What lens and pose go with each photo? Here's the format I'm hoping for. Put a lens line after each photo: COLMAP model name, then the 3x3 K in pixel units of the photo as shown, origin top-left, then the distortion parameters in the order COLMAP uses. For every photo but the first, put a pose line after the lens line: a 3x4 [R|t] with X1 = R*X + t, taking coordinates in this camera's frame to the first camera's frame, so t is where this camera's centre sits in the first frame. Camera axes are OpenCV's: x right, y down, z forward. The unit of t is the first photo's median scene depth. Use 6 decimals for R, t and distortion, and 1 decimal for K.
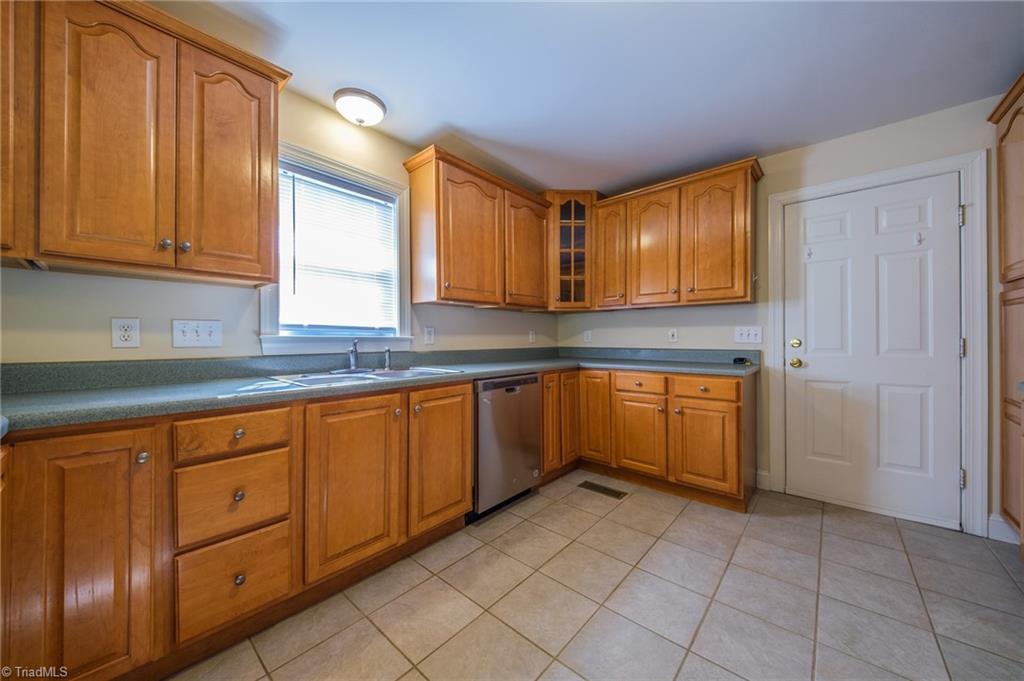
lens RADIAL K [[361.0, 0, 509.8], [0, 361.0, 329.5], [0, 0, 1]] dist [0.011740, -0.000238]
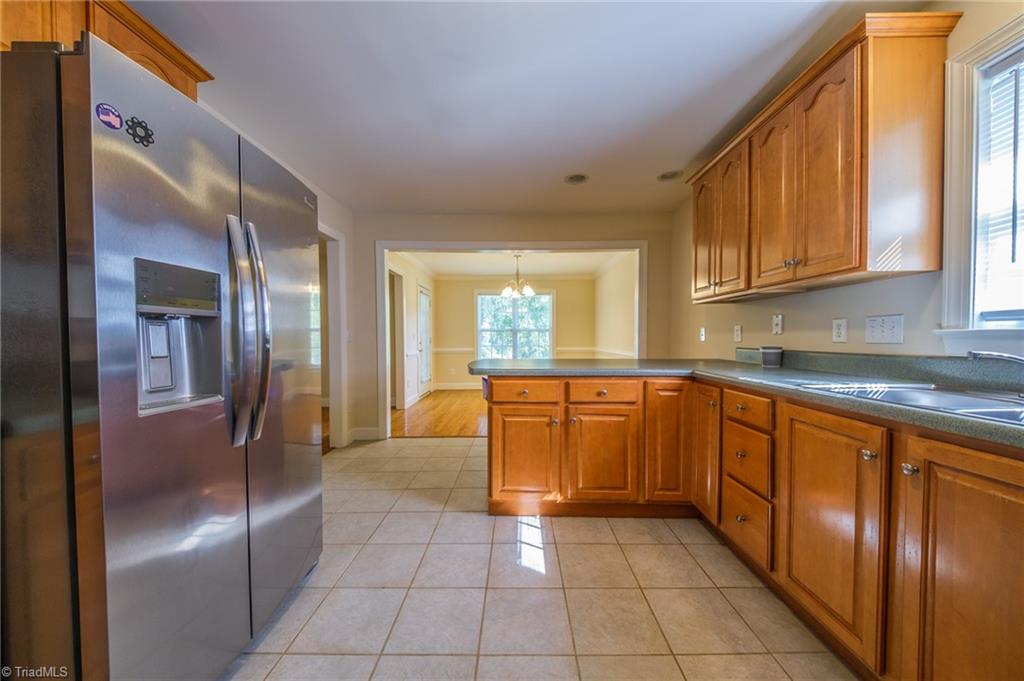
lens RADIAL K [[361.0, 0, 509.8], [0, 361.0, 329.5], [0, 0, 1]] dist [0.011740, -0.000238]
pose [[-0.764485, -0.009040, -0.644579, 0.376784], [0.022832, 0.998895, -0.041088, 0.019223], [0.644238, -0.046128, -0.763433, 0.753220]]
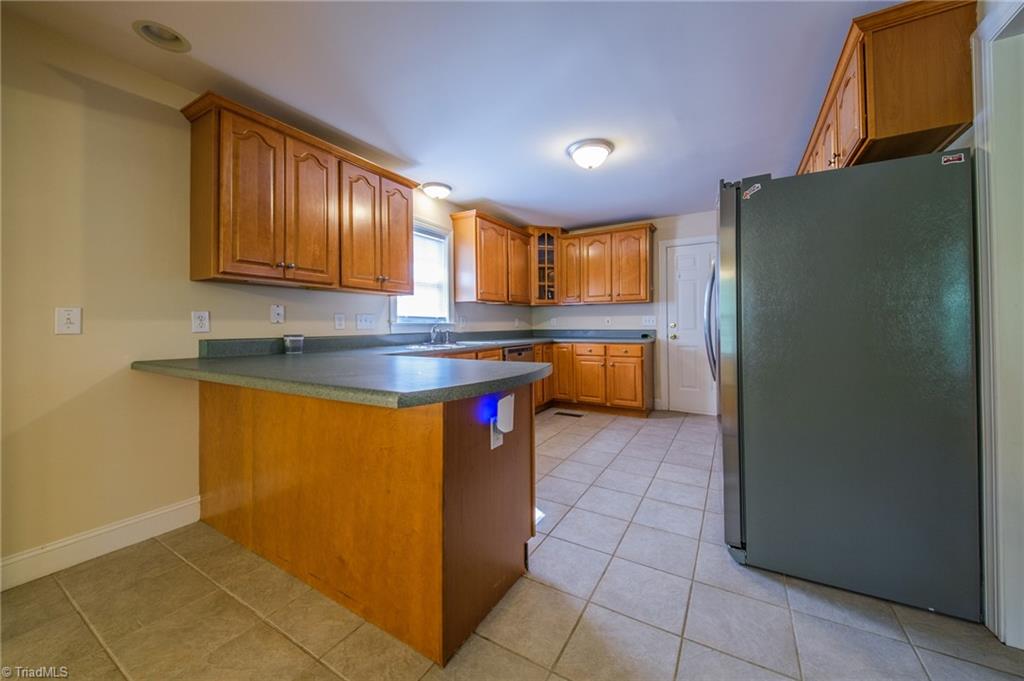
lens RADIAL K [[376.3, 0, 510.8], [0, 376.3, 309.7], [0, 0, 1]] dist [0.013717, 0.000041]
pose [[0.983431, 0.000671, 0.181281, -0.327069], [0.001954, 0.999896, -0.014301, -0.014025], [-0.181272, 0.014419, 0.983327, -0.669257]]
